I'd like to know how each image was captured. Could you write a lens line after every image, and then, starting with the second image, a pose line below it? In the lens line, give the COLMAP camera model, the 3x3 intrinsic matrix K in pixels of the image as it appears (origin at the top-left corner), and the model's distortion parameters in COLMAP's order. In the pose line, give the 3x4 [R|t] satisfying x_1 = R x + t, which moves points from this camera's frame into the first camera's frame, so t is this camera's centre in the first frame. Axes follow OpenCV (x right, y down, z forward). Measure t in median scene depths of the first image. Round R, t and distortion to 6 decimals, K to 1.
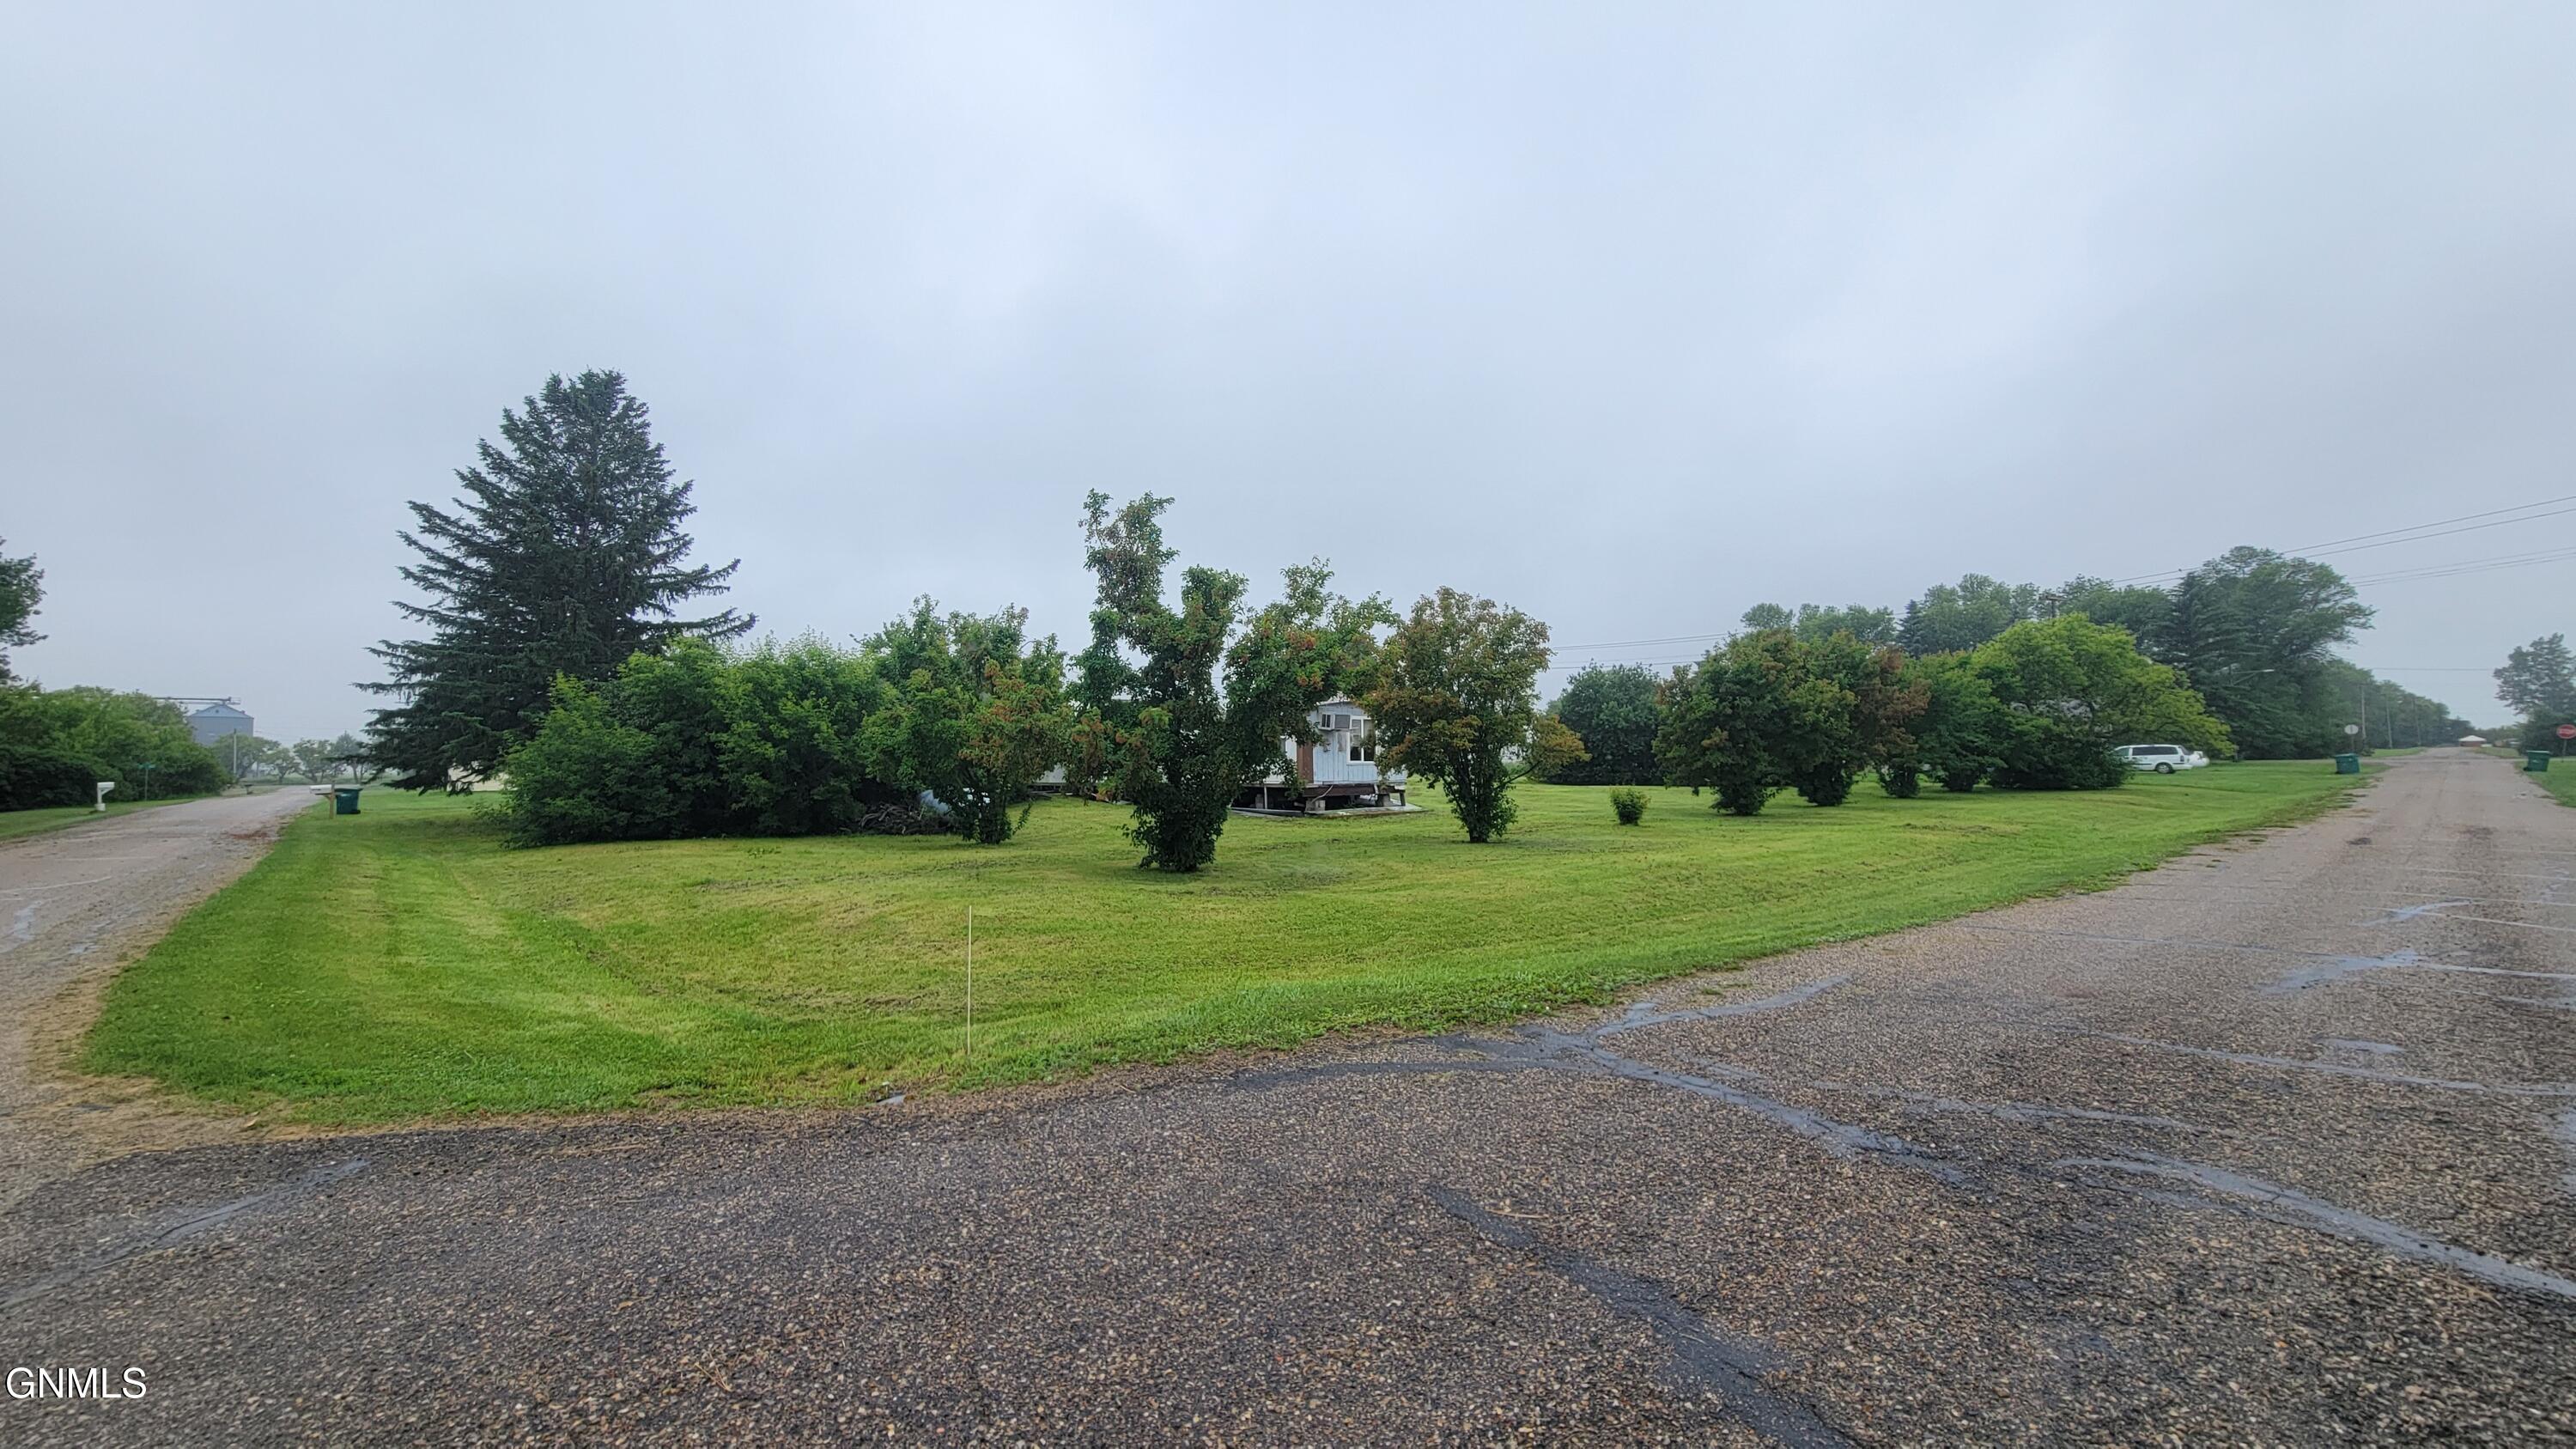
lens RADIAL K [[1052.9, 0, 1291.2], [0, 1052.9, 728.7], [0, 0, 1]] dist [-0.000442, -0.000520]
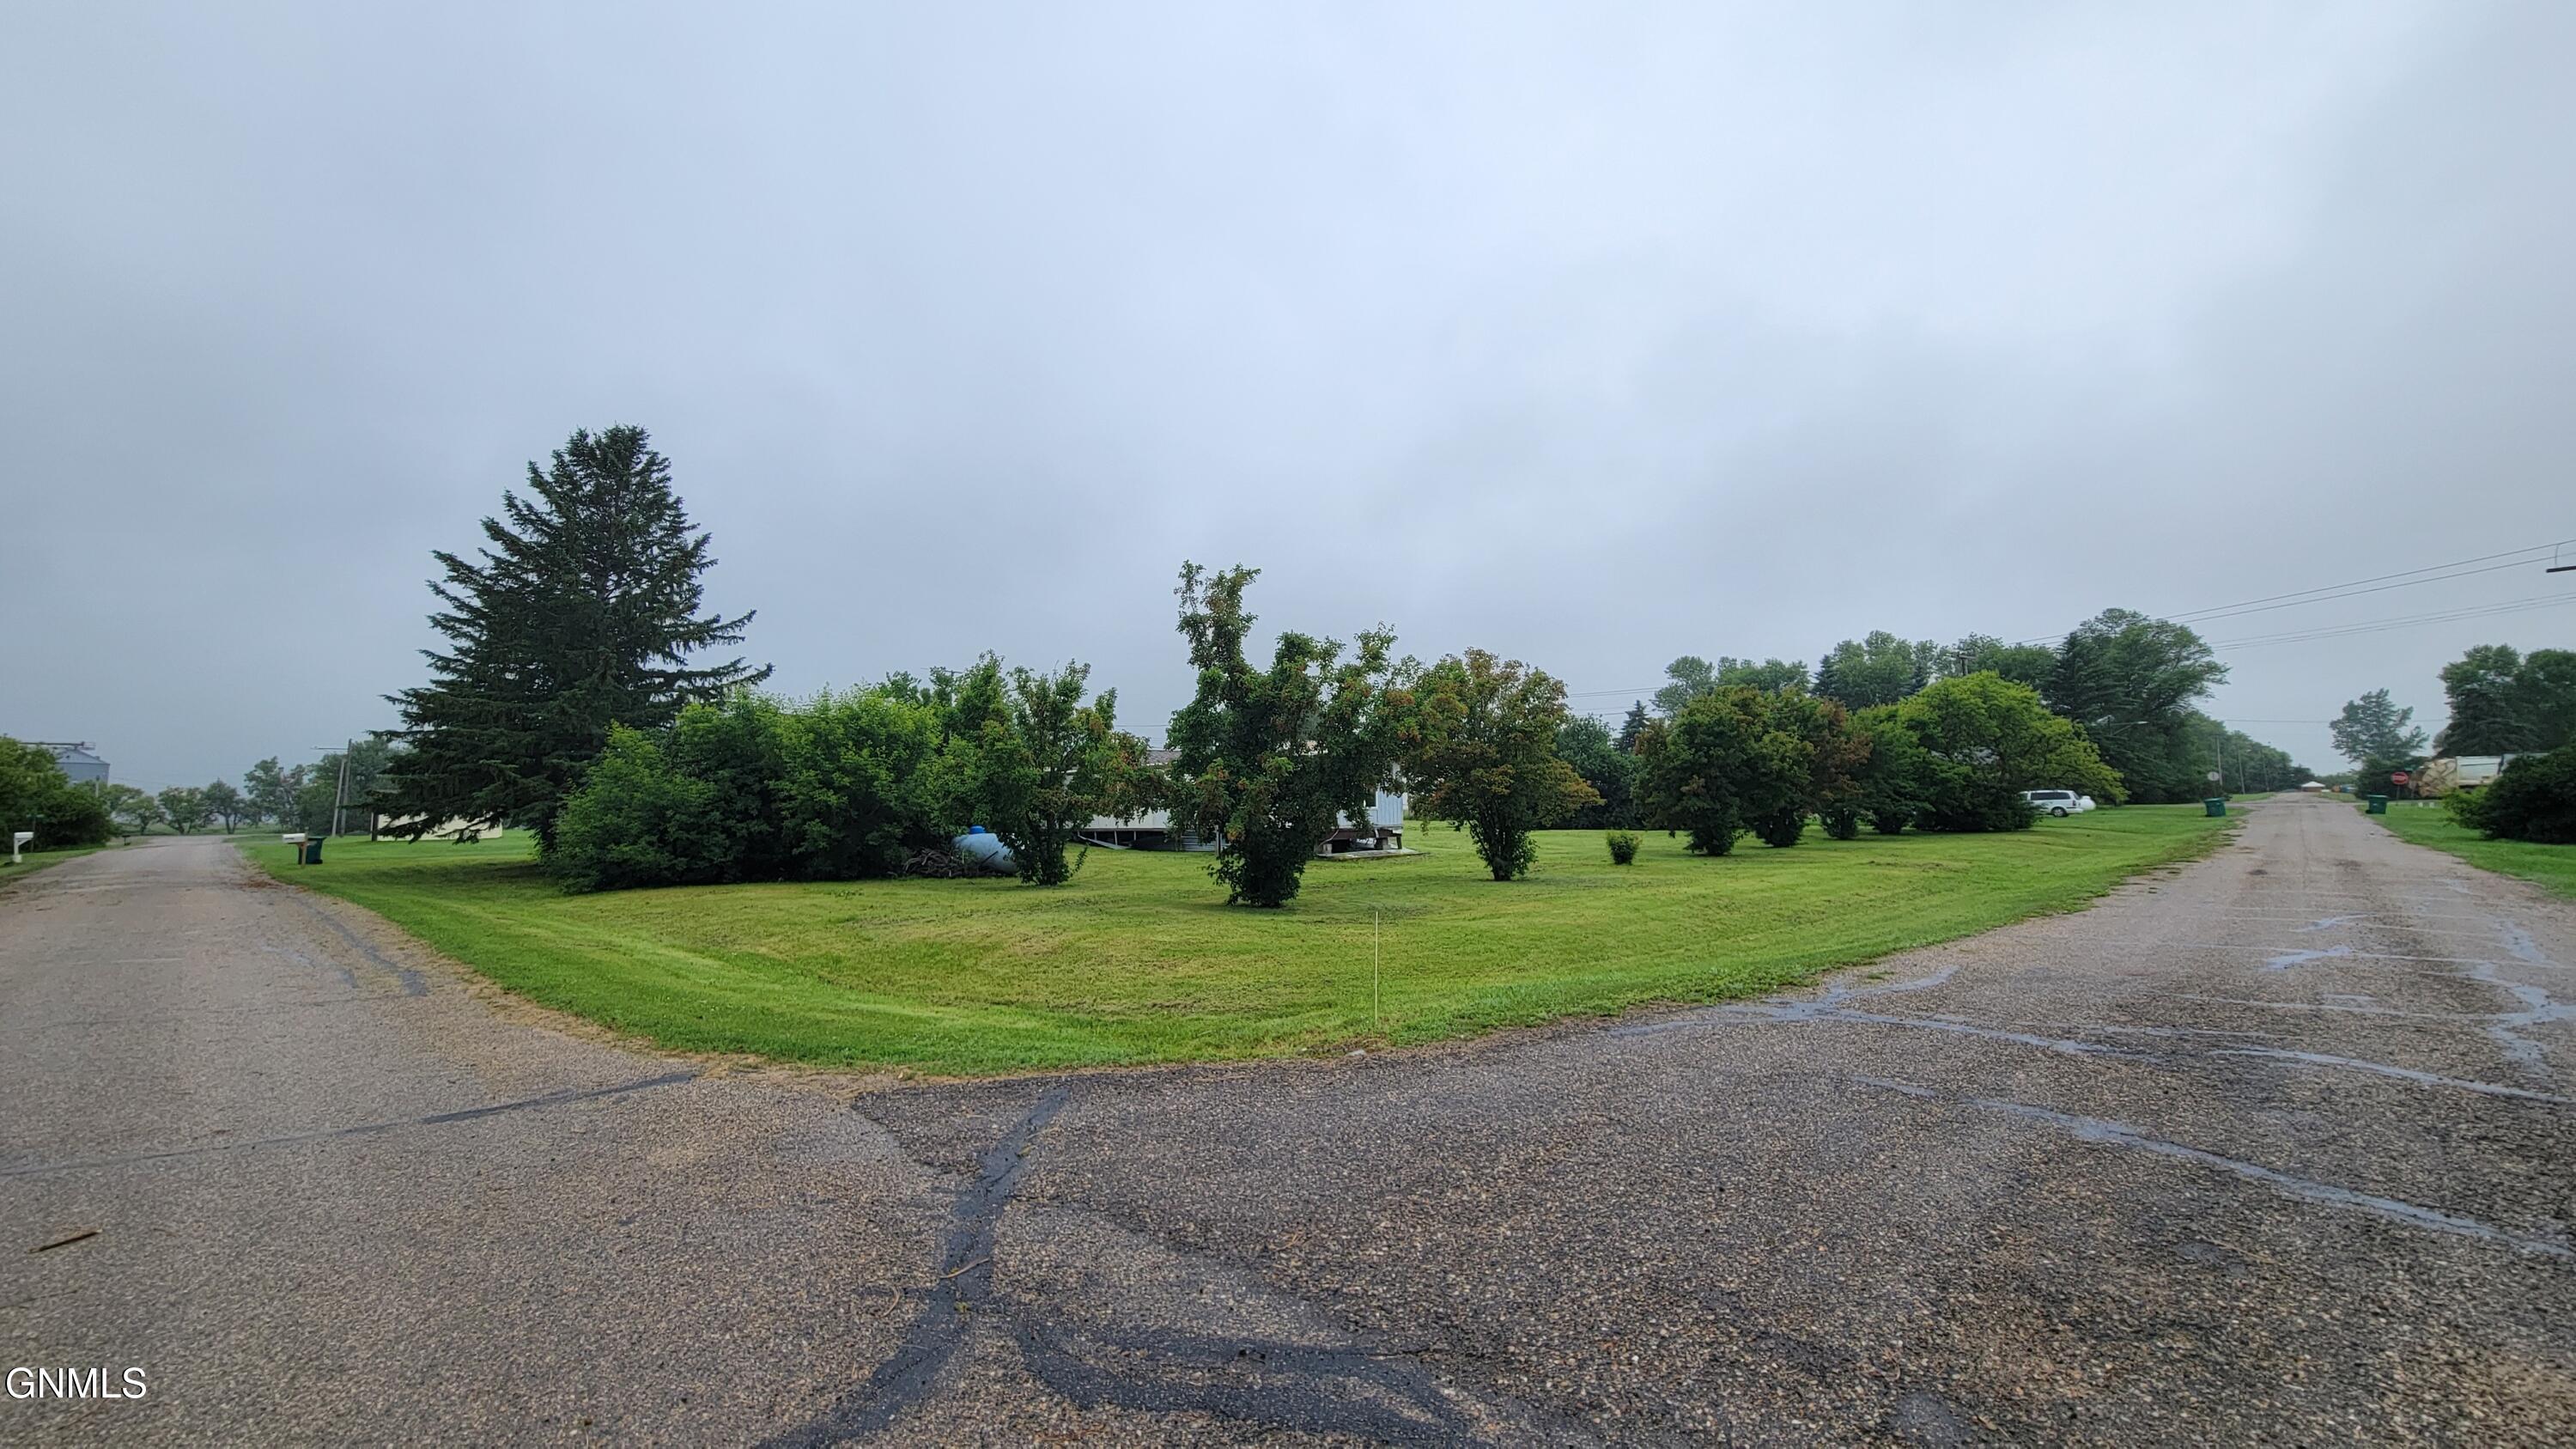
lens RADIAL K [[1052.9, 0, 1292.0], [0, 1052.9, 725.1], [0, 0, 1]] dist [-0.000442, -0.000520]
pose [[0.997120, 0.003554, 0.075757, -0.110171], [0.000060, 0.998864, -0.047649, -0.001072], [-0.075840, 0.047517, 0.995987, -0.071435]]
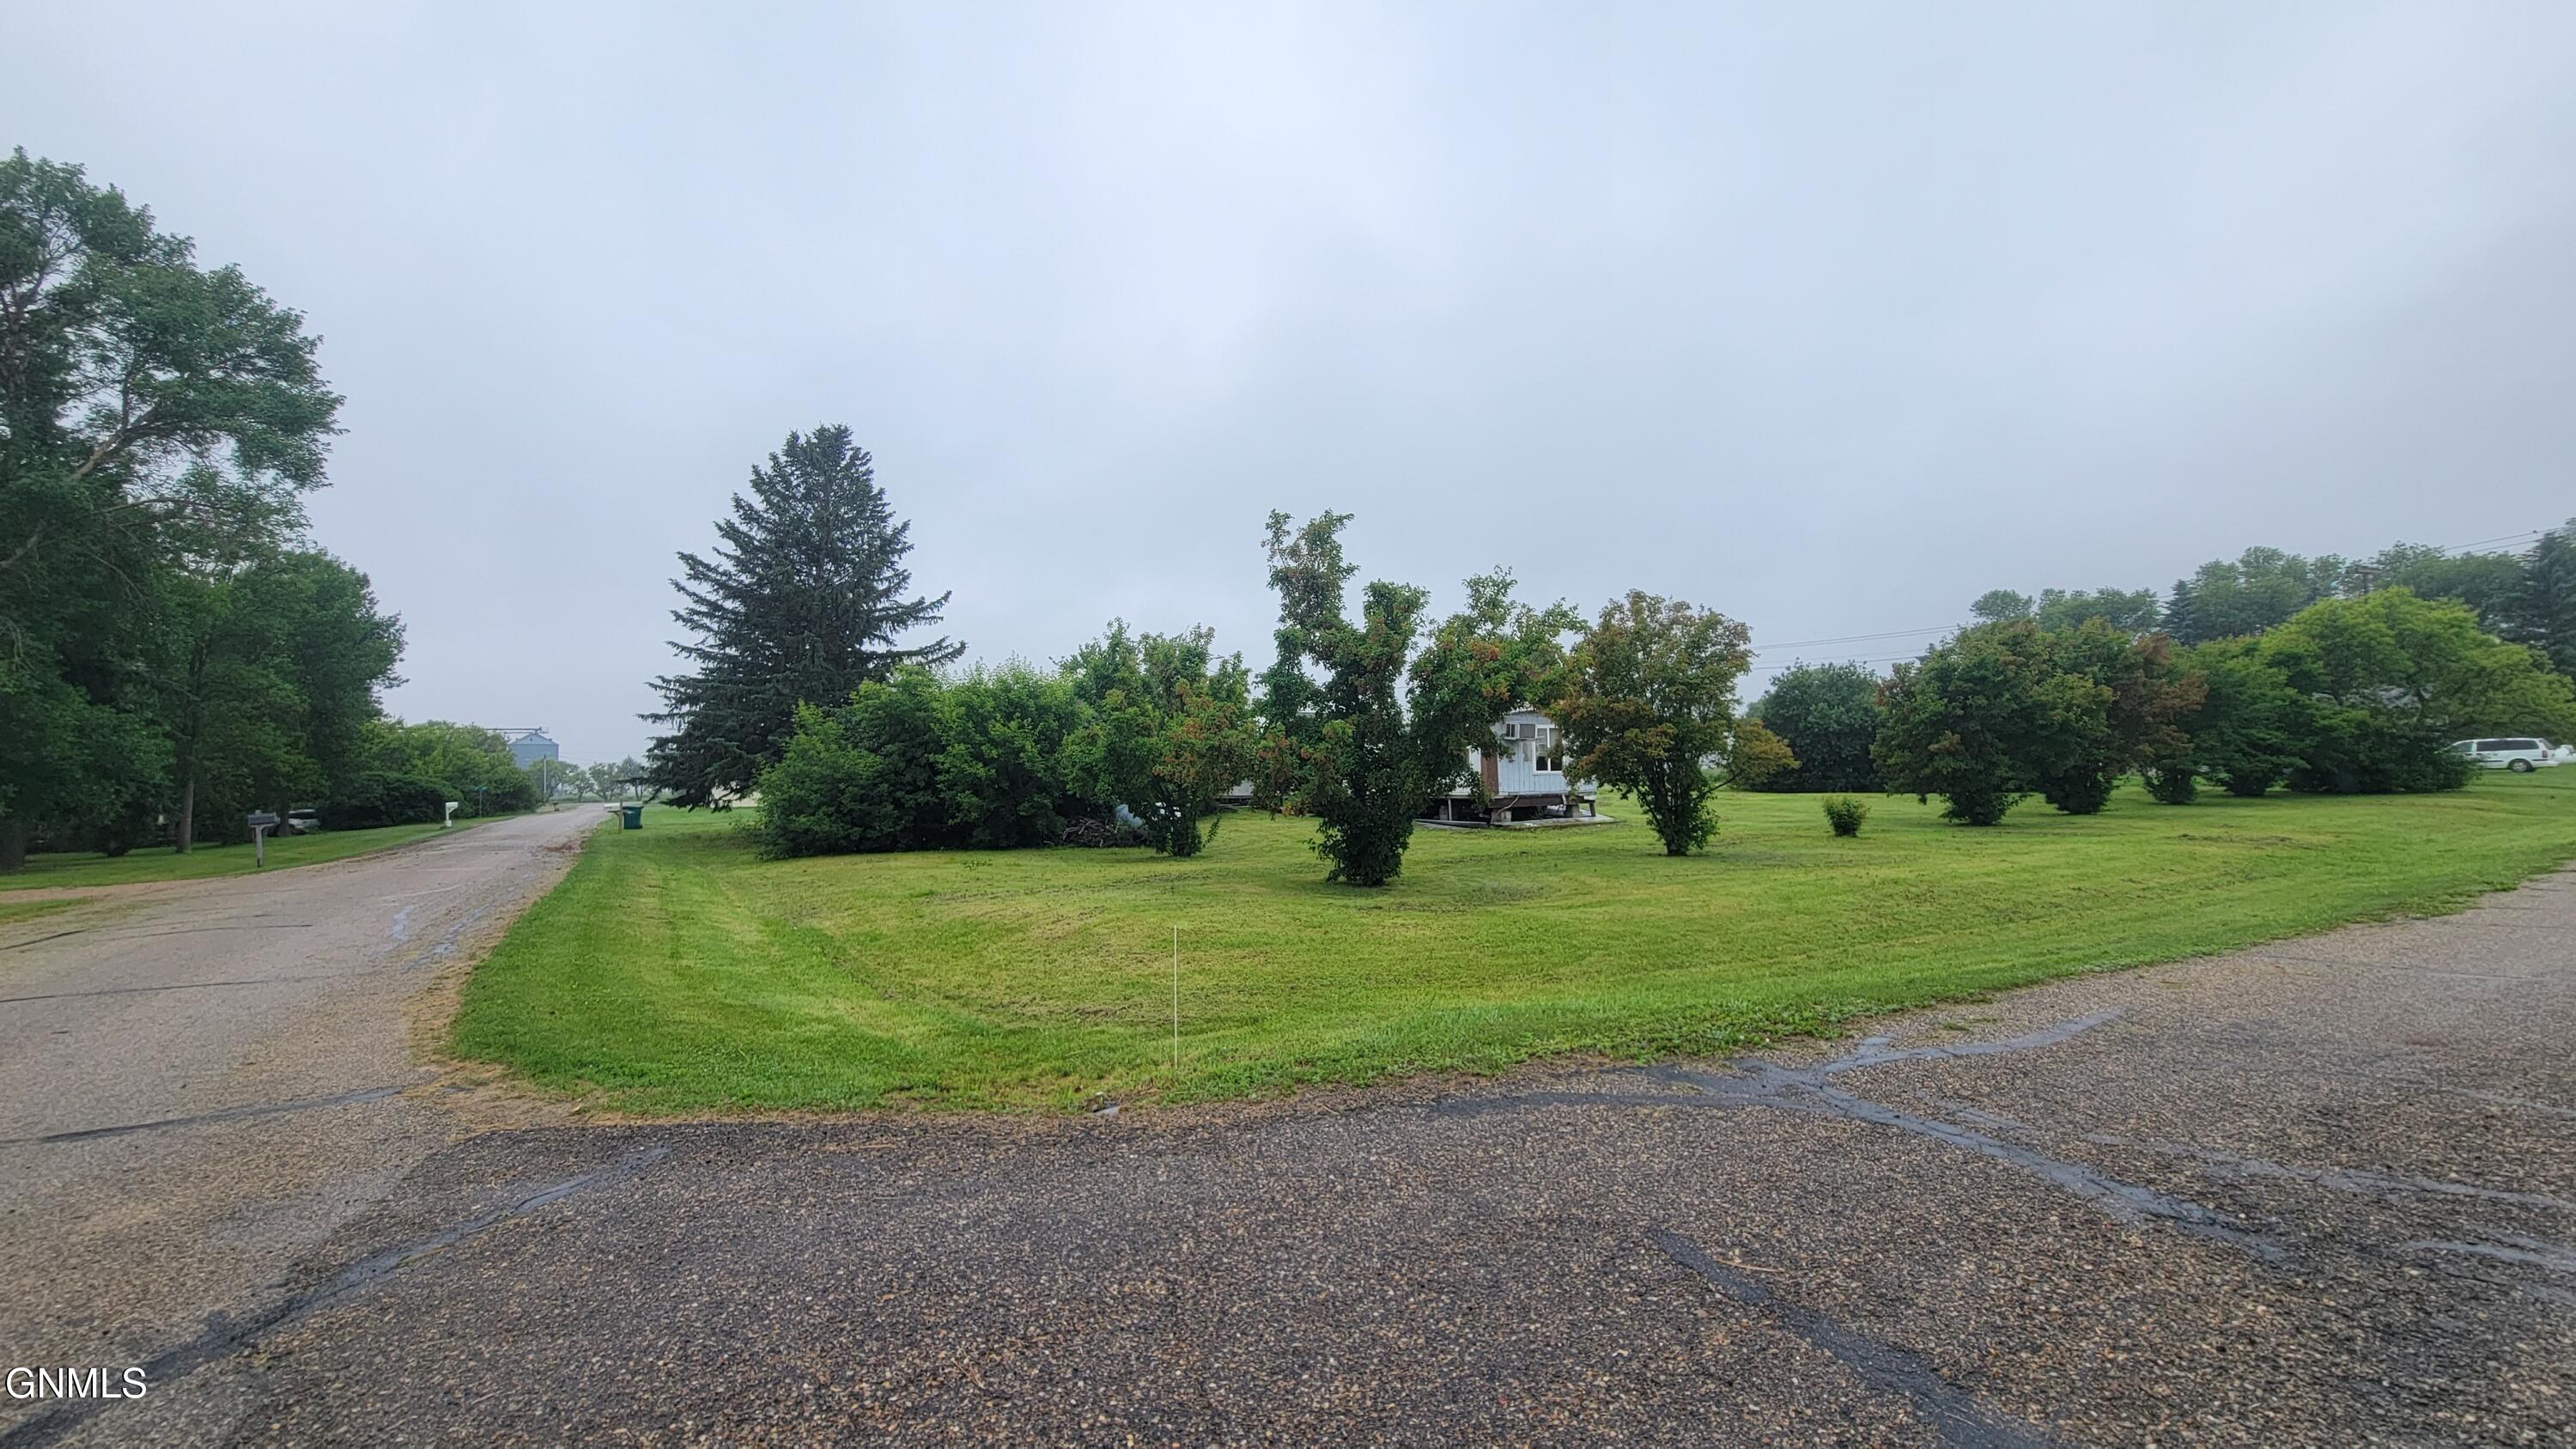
lens RADIAL K [[1052.9, 0, 1289.7], [0, 1052.9, 729.0], [0, 0, 1]] dist [-0.000442, -0.000520]
pose [[0.985183, -0.019831, -0.170354, -0.002833], [0.018280, 0.999776, -0.010672, -0.002609], [0.170528, 0.007400, 0.985325, -0.001093]]
